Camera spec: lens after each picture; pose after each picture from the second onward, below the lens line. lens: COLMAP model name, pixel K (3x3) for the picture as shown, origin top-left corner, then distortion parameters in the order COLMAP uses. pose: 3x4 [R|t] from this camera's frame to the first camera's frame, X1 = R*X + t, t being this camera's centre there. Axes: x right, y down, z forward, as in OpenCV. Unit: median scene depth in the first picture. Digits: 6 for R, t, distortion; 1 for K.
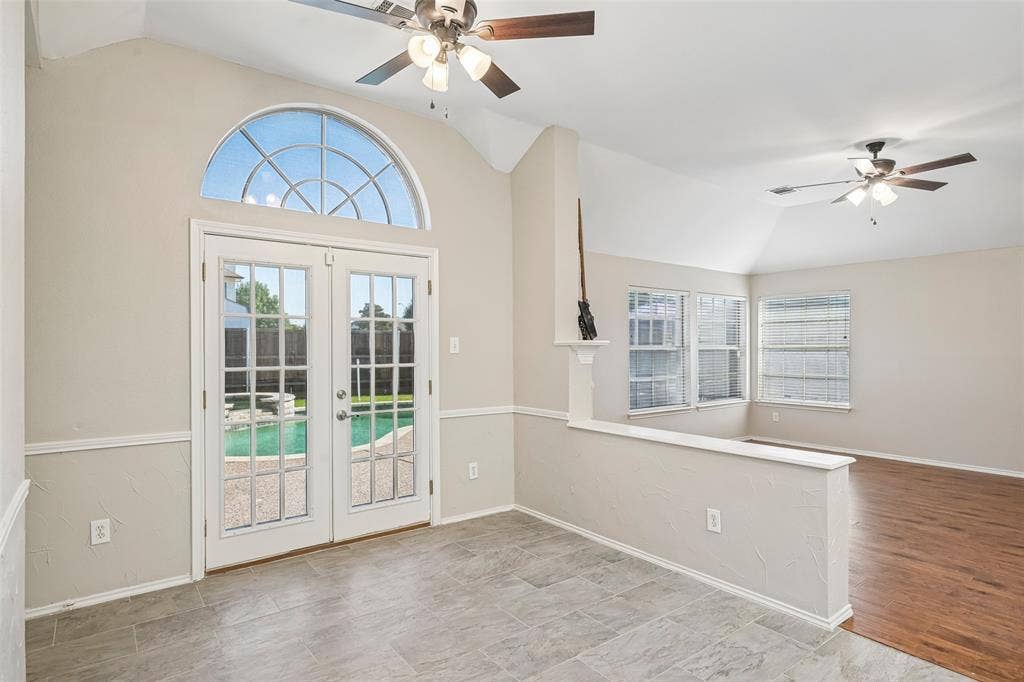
lens RADIAL K [[546.8, 0, 512.1], [0, 546.8, 344.3], [0, 0, 1]] dist [0.002739, -0.000313]
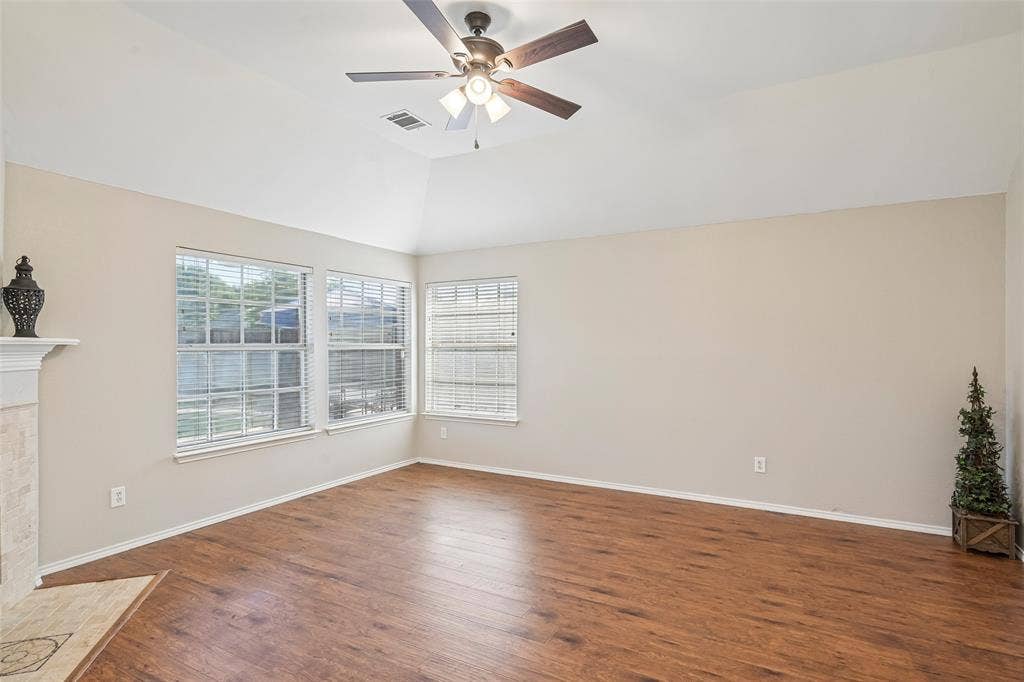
lens RADIAL K [[520.5, 0, 508.6], [0, 520.5, 345.6], [0, 0, 1]] dist [0.002911, 0.001045]
pose [[0.921718, -0.000858, 0.387861, 0.510563], [-0.000620, 0.999993, 0.003686, 0.002914], [-0.387861, -0.003637, 0.921711, 0.483820]]
